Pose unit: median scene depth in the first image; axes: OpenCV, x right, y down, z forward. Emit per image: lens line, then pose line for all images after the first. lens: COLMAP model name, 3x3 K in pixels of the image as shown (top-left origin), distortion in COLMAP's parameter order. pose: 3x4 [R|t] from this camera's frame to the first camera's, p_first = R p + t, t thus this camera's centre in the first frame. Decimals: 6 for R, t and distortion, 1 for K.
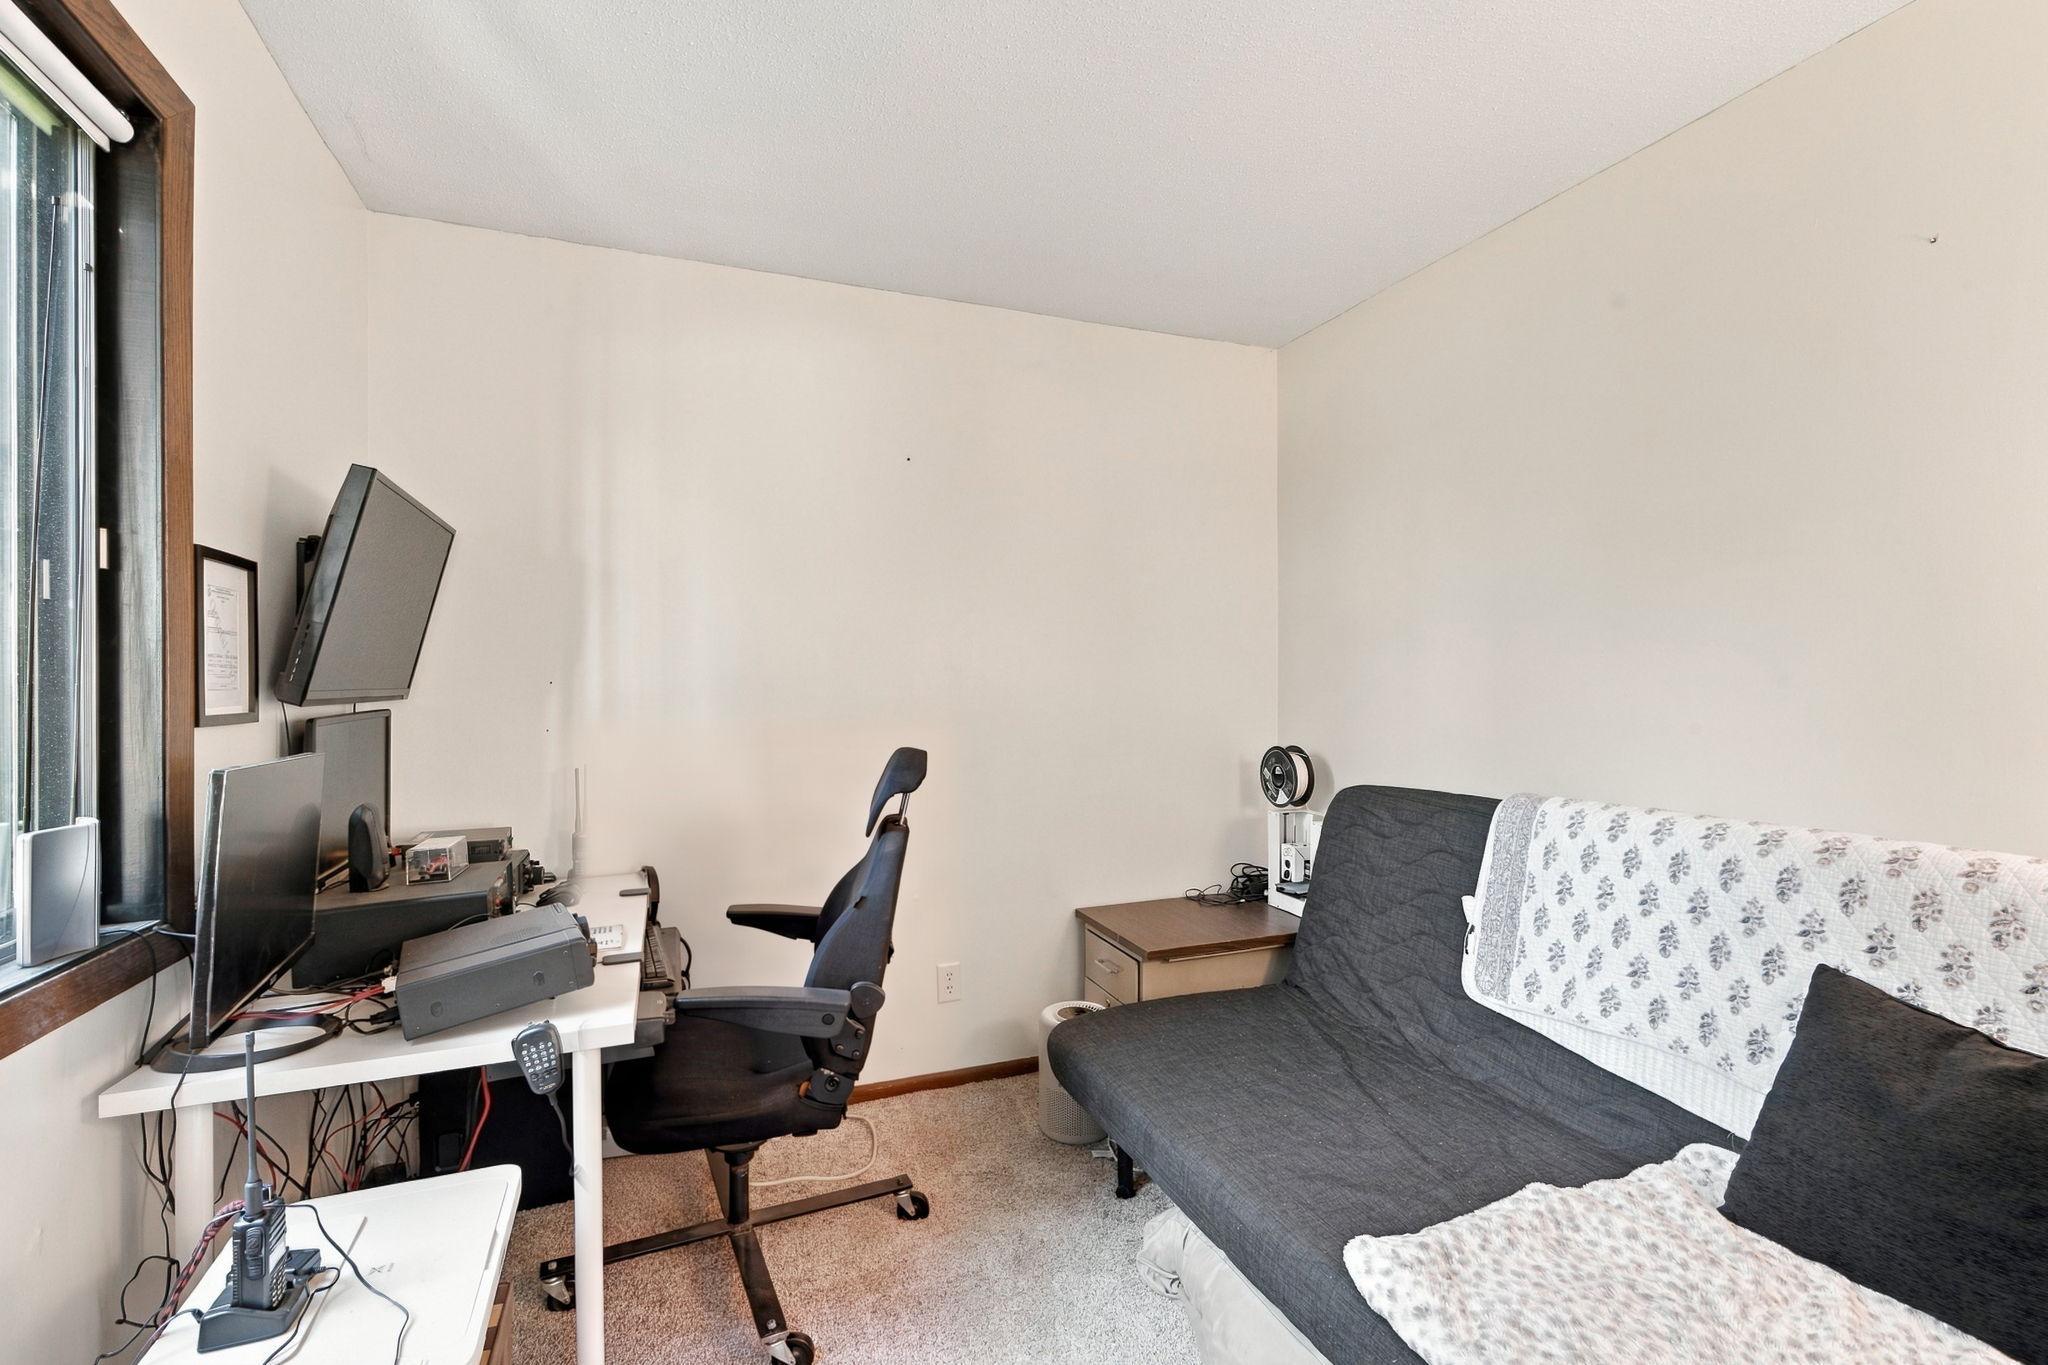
lens RADIAL K [[923.9, 0, 1028.2], [0, 923.9, 681.9], [0, 0, 1]] dist [-0.001348, 0.000280]
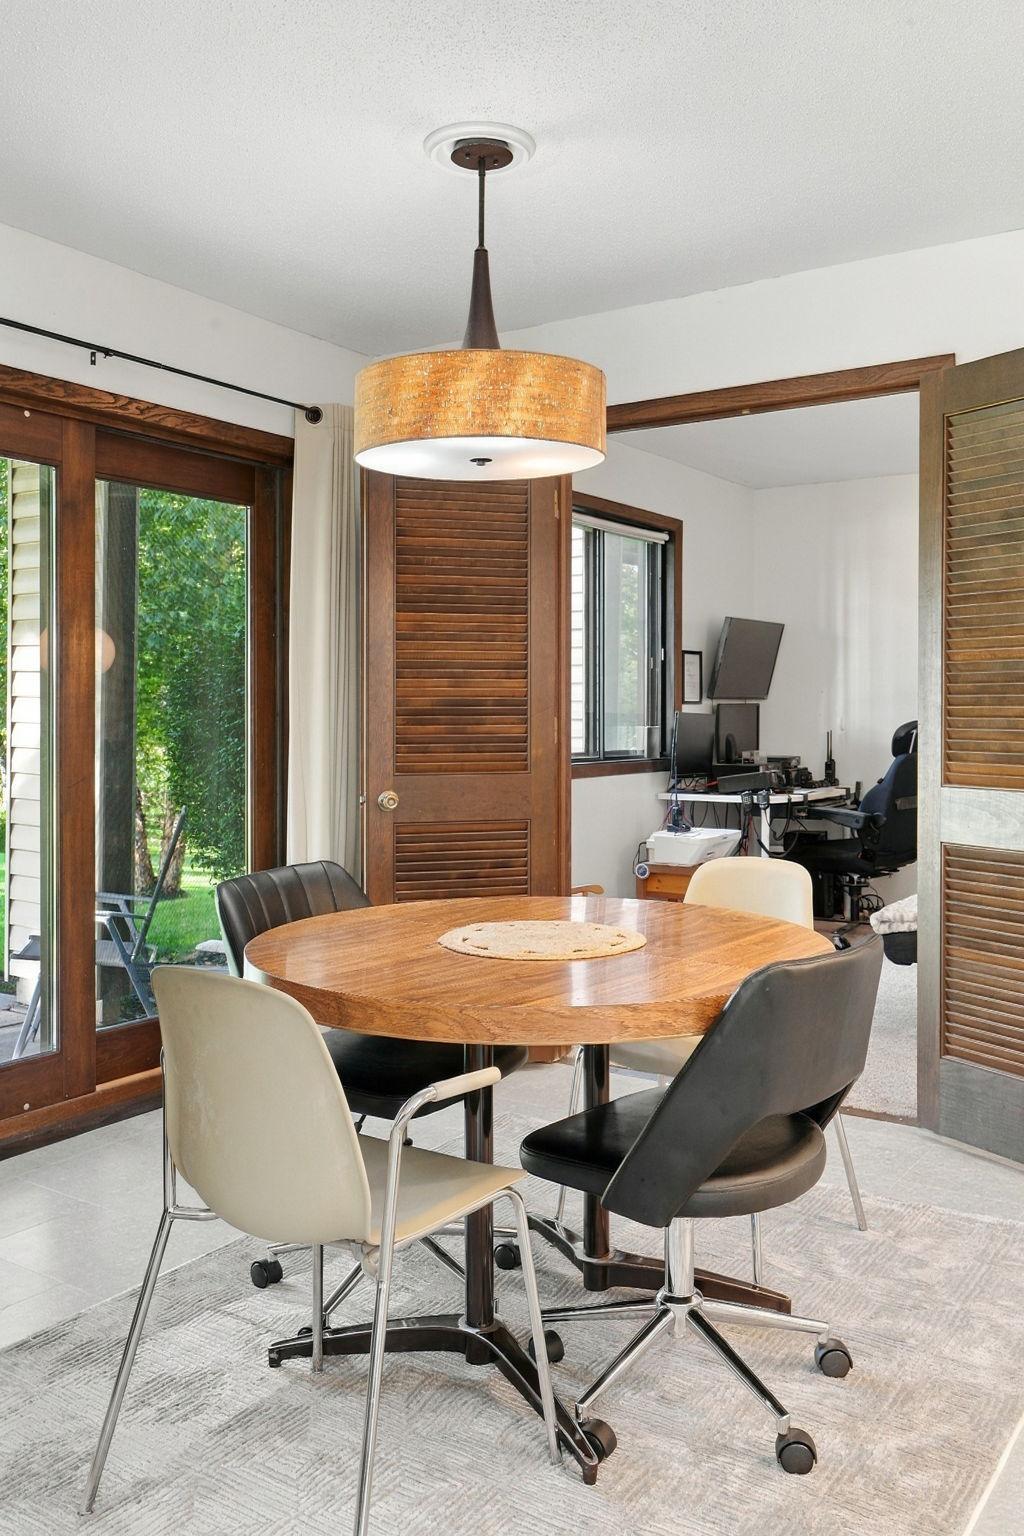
lens RADIAL K [[1292.6, 0, 517.0], [0, 1292.6, 722.2], [0, 0, 1]] dist [0.007829, -0.005674]
pose [[0.564811, 0.012764, -0.825122, 2.350512], [-0.002035, 0.999899, 0.014074, 0.044229], [0.825218, -0.006270, 0.564780, -1.922369]]
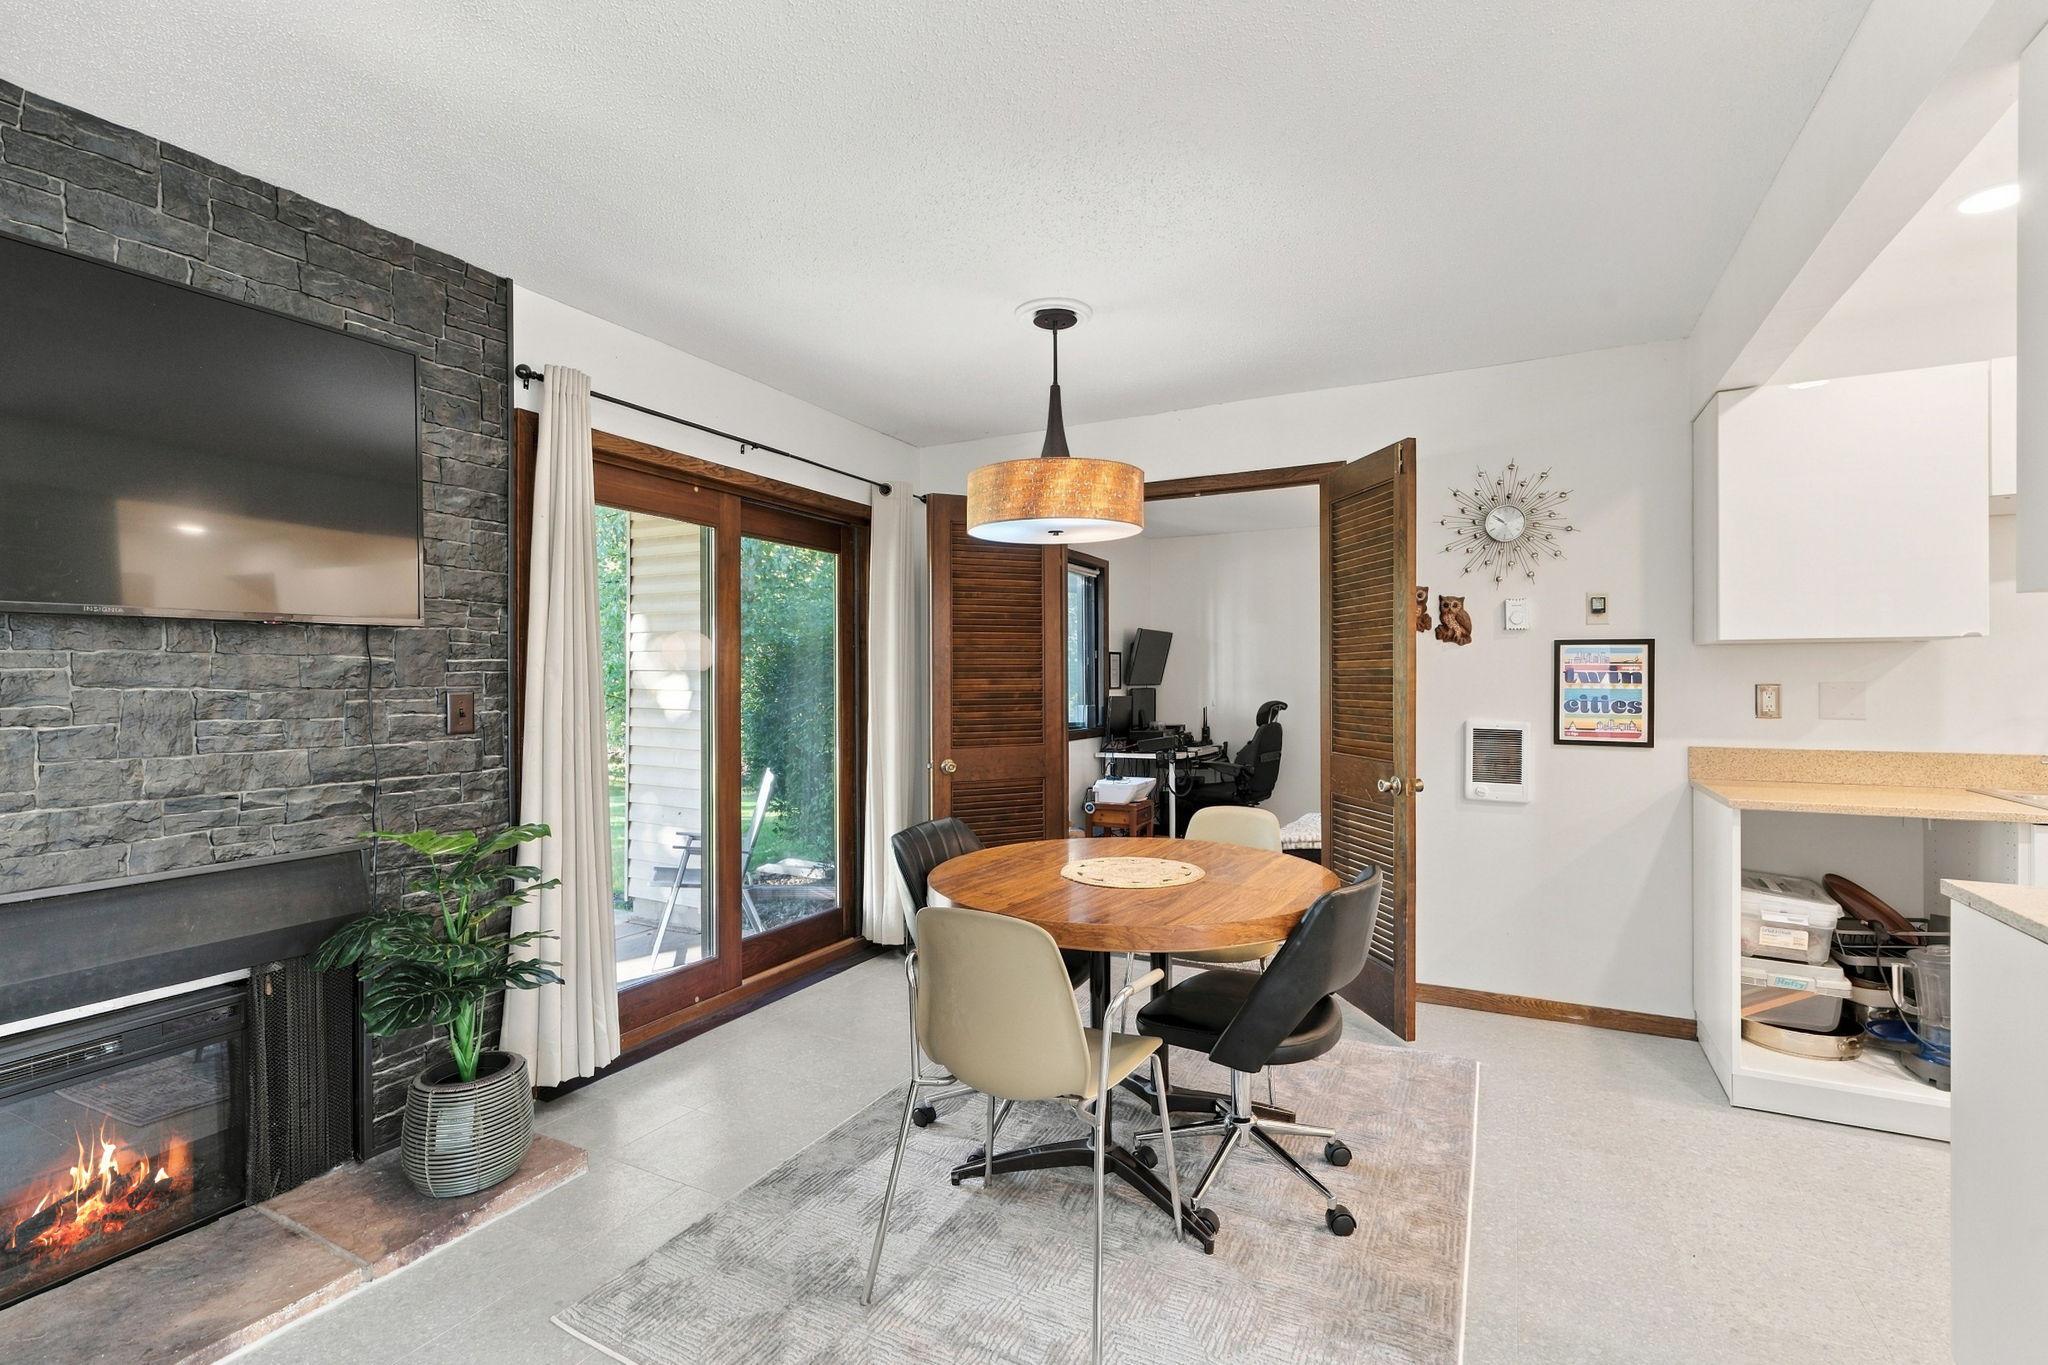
lens RADIAL K [[923.9, 0, 1030.8], [0, 923.9, 678.8], [0, 0, 1]] dist [-0.001348, 0.000280]
pose [[0.655908, -0.002905, -0.754835, 2.182457], [0.003534, 0.999993, -0.000777, -0.003080], [0.754833, -0.002158, 0.655914, -2.185497]]
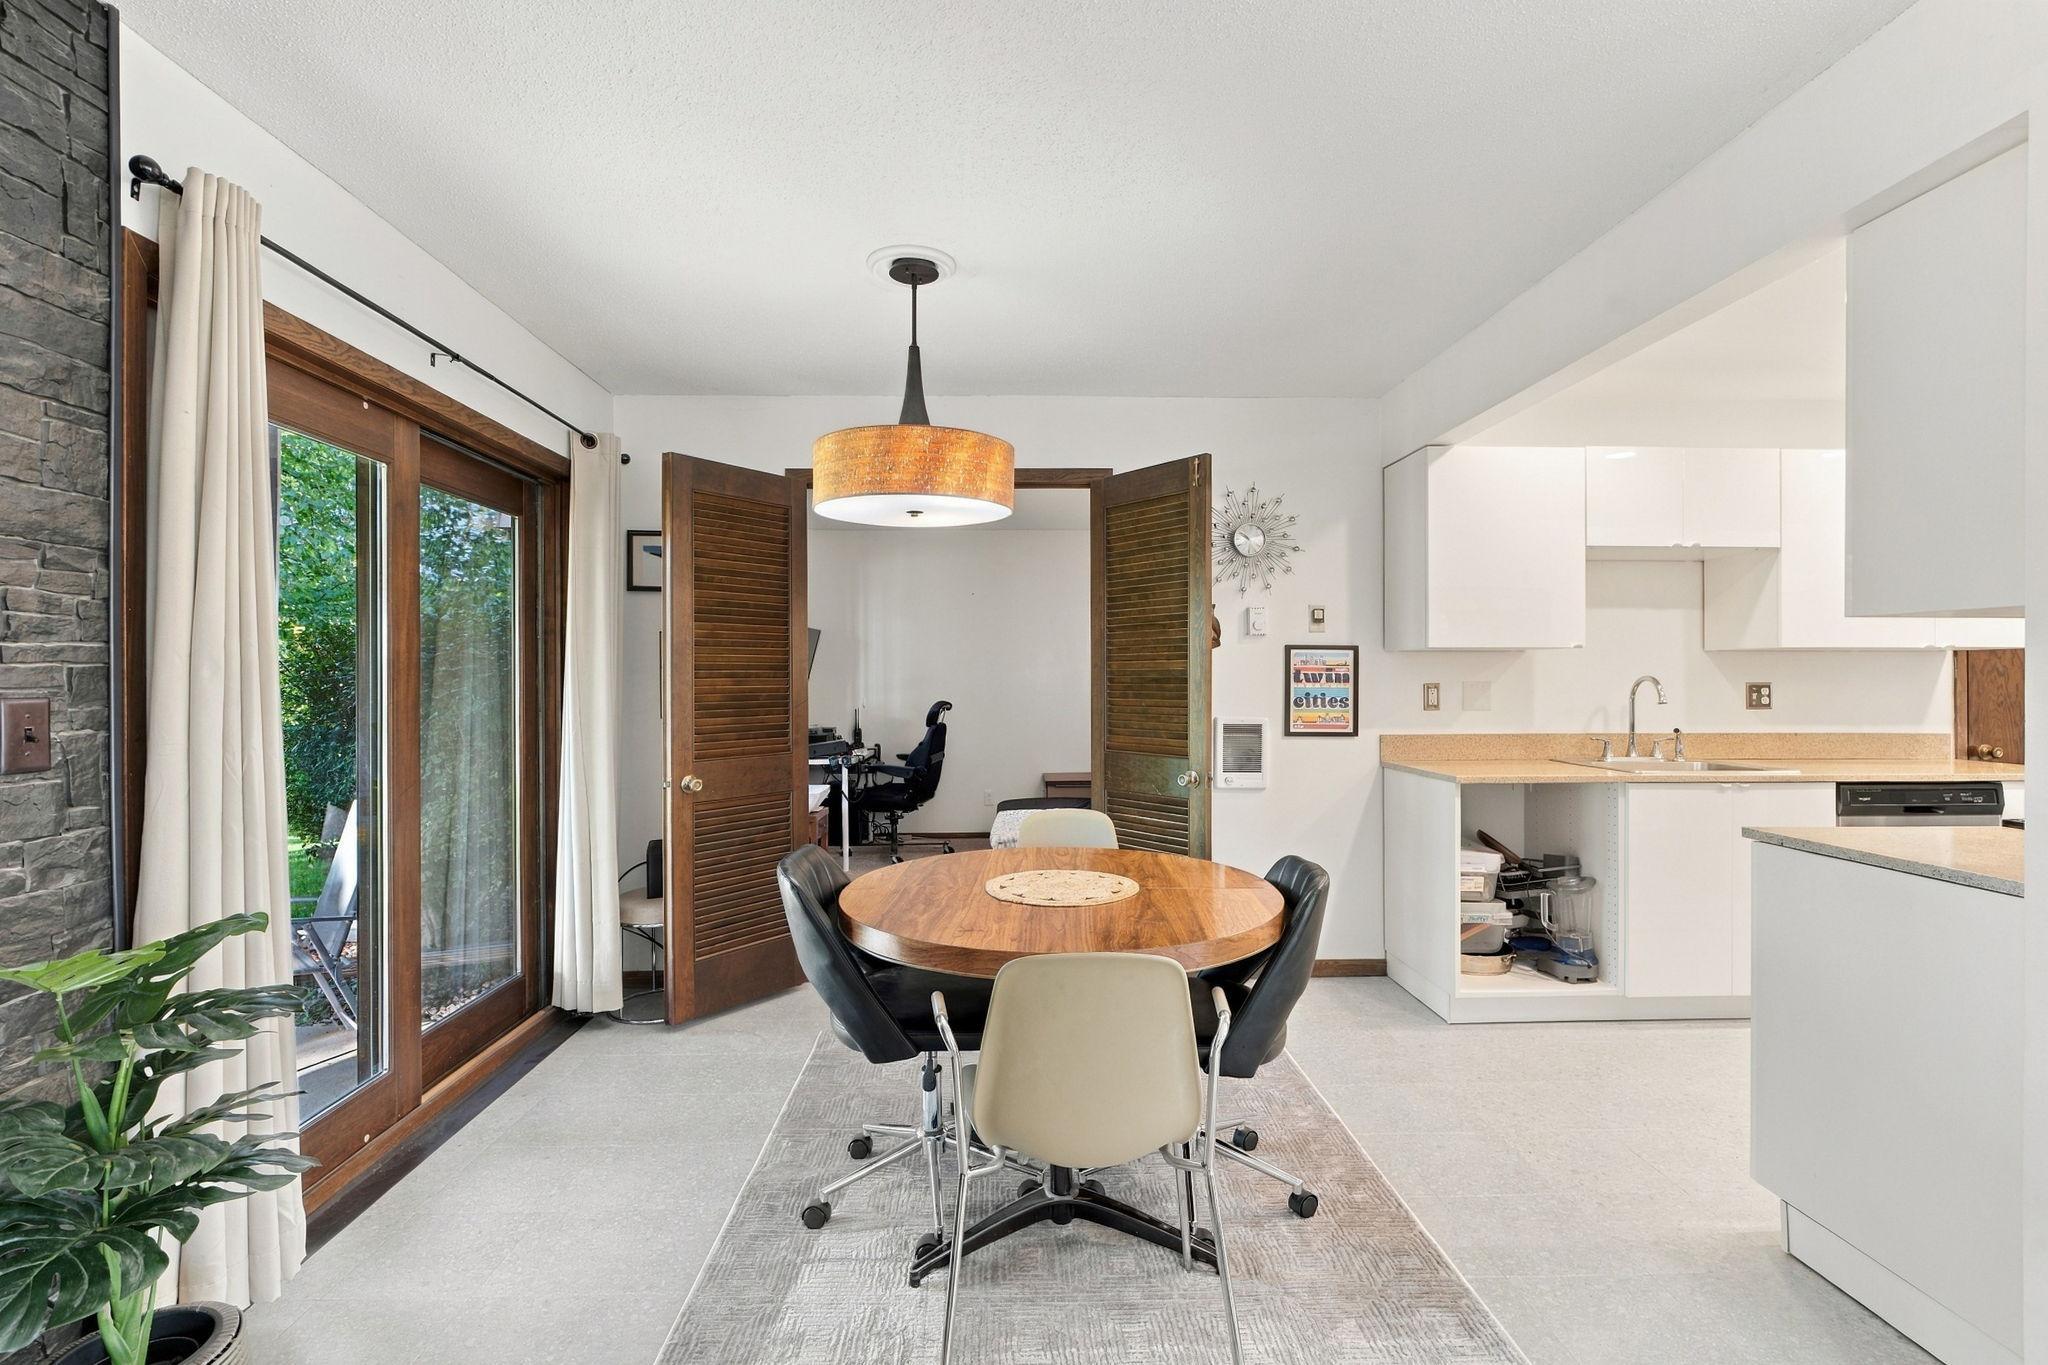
lens RADIAL K [[923.9, 0, 1027.3], [0, 923.9, 678.3], [0, 0, 1]] dist [-0.001348, 0.000280]
pose [[0.939548, -0.002802, -0.342405, 1.570087], [0.002798, 0.999996, -0.000507, -0.002465], [0.342405, -0.000481, 0.939552, -2.401557]]
